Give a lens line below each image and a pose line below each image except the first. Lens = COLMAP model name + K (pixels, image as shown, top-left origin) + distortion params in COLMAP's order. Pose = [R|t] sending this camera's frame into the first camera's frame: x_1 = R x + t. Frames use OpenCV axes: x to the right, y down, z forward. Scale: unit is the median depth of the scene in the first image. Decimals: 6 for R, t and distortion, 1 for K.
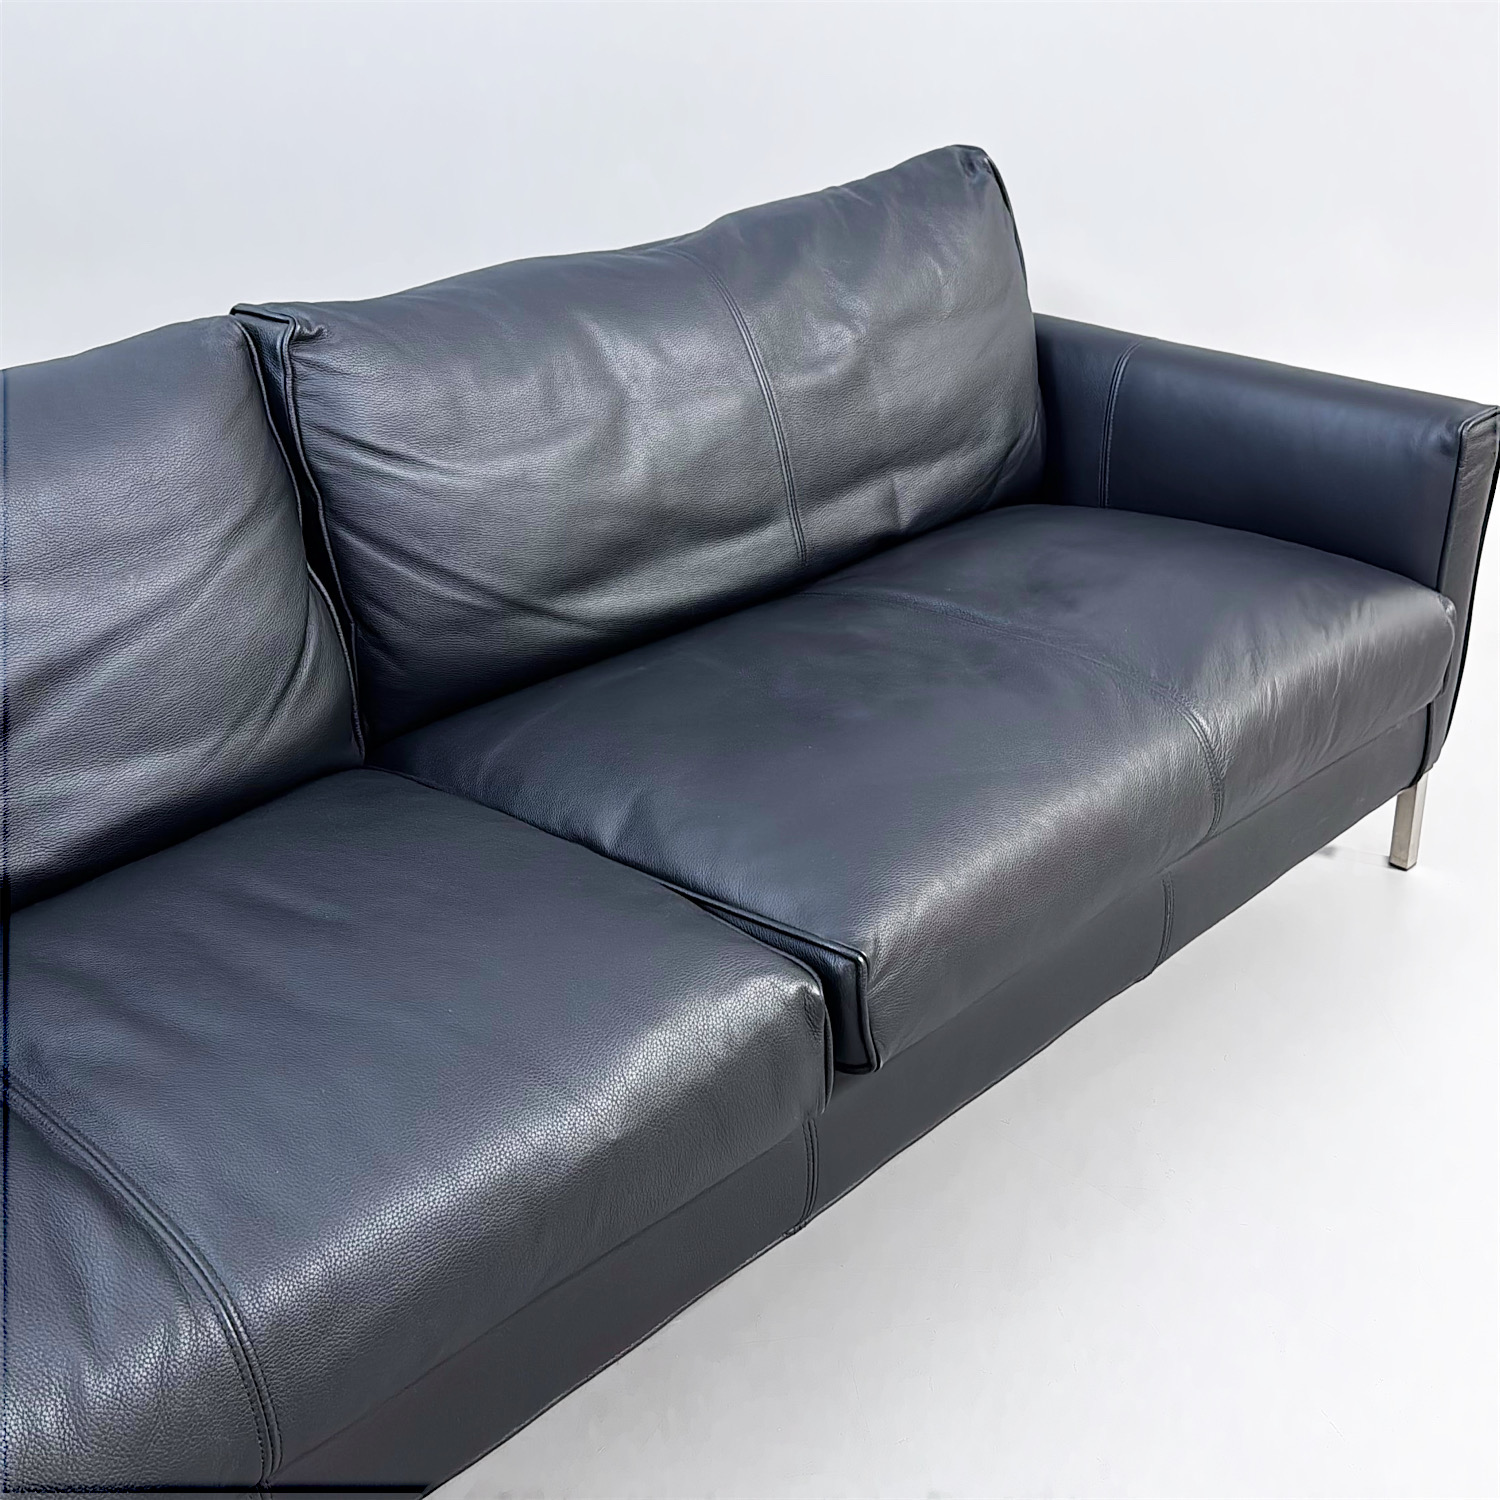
lens RADIAL K [[1800.6, 0, 752.0], [0, 1800.6, 755.9], [0, 0, 1]] dist [0.101464, 0.000000]
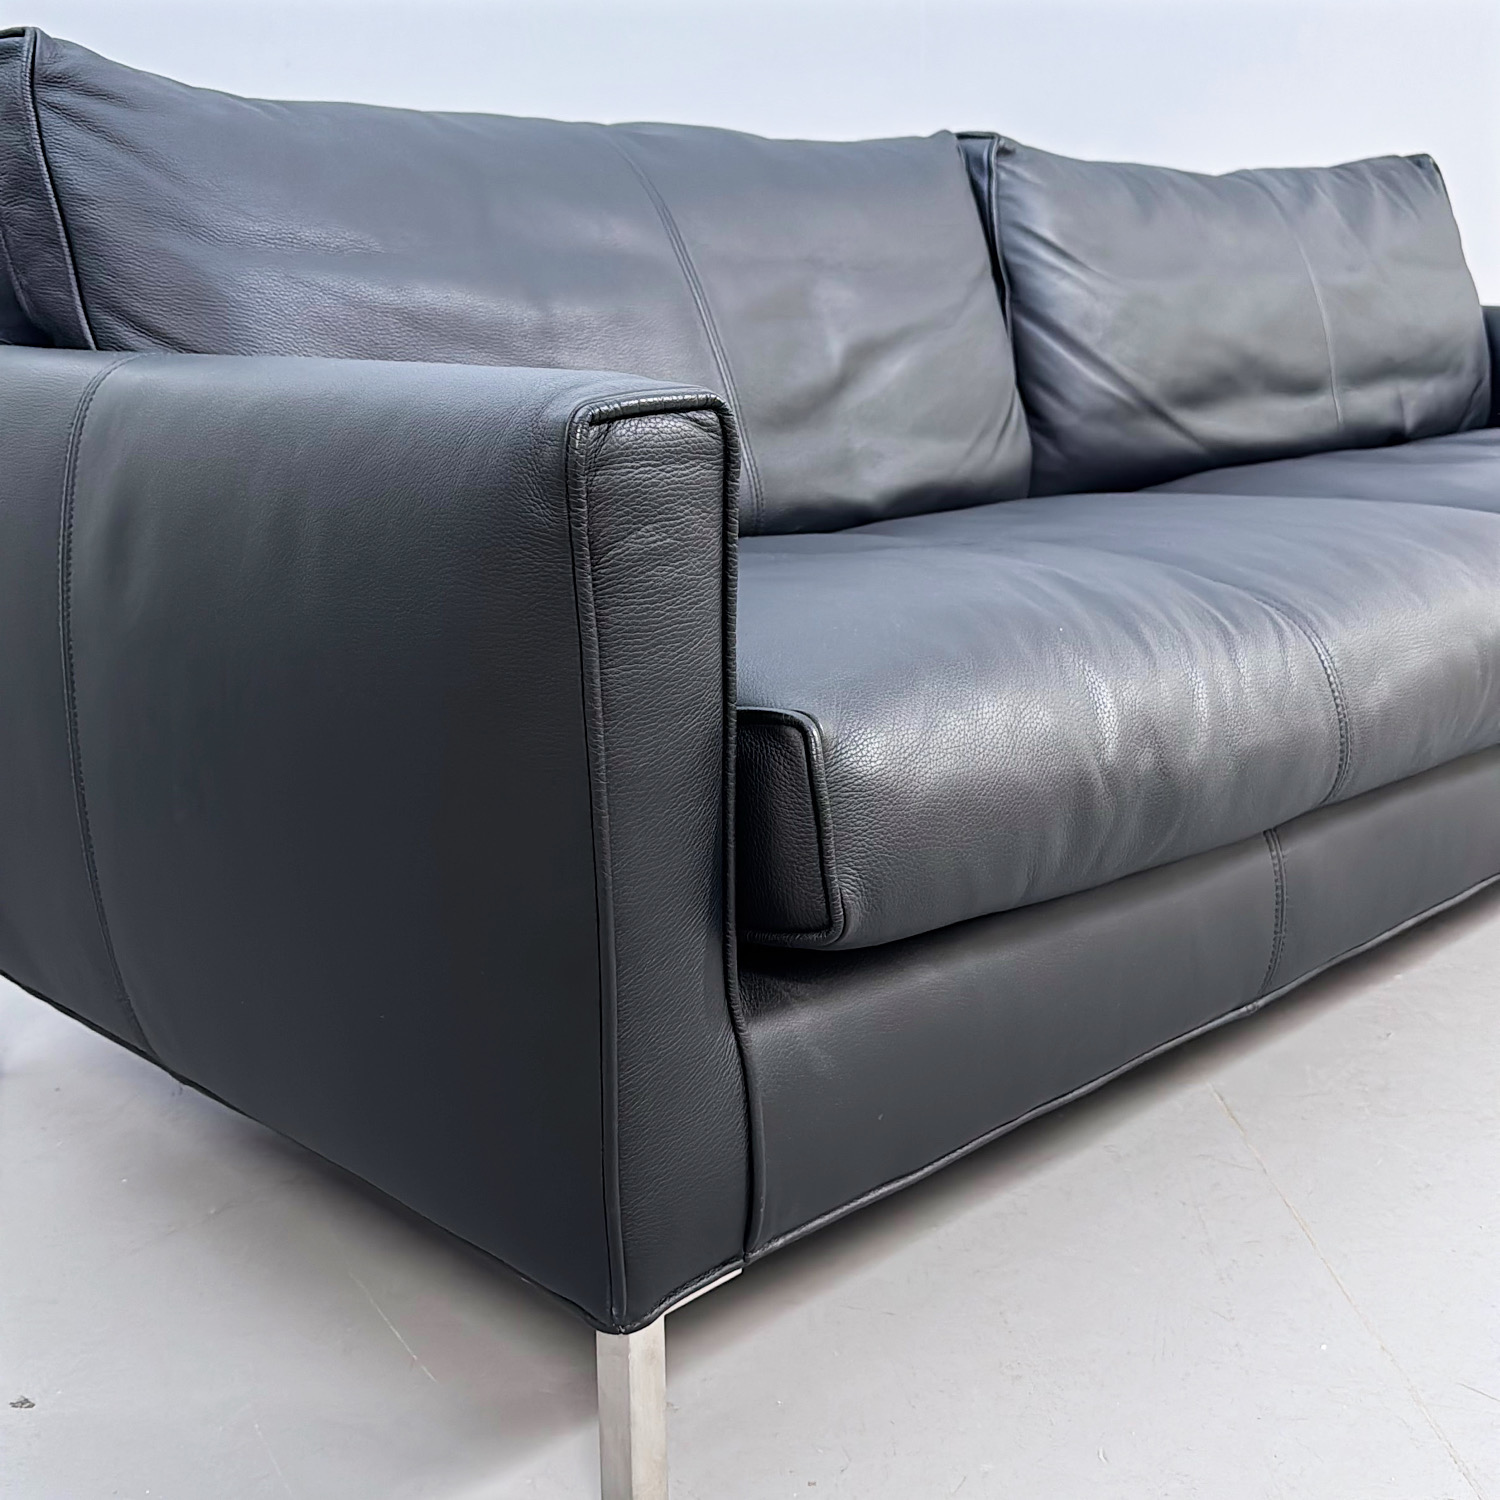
lens RADIAL K [[1800.6, 0, 748.3], [0, 1800.6, 745.3], [0, 0, 1]] dist [0.101464, 0.000000]
pose [[0.999813, 0.011010, 0.015924, -0.400848], [-0.006948, 0.971800, -0.235703, 0.391137], [-0.018070, 0.235548, 0.971695, -0.036962]]
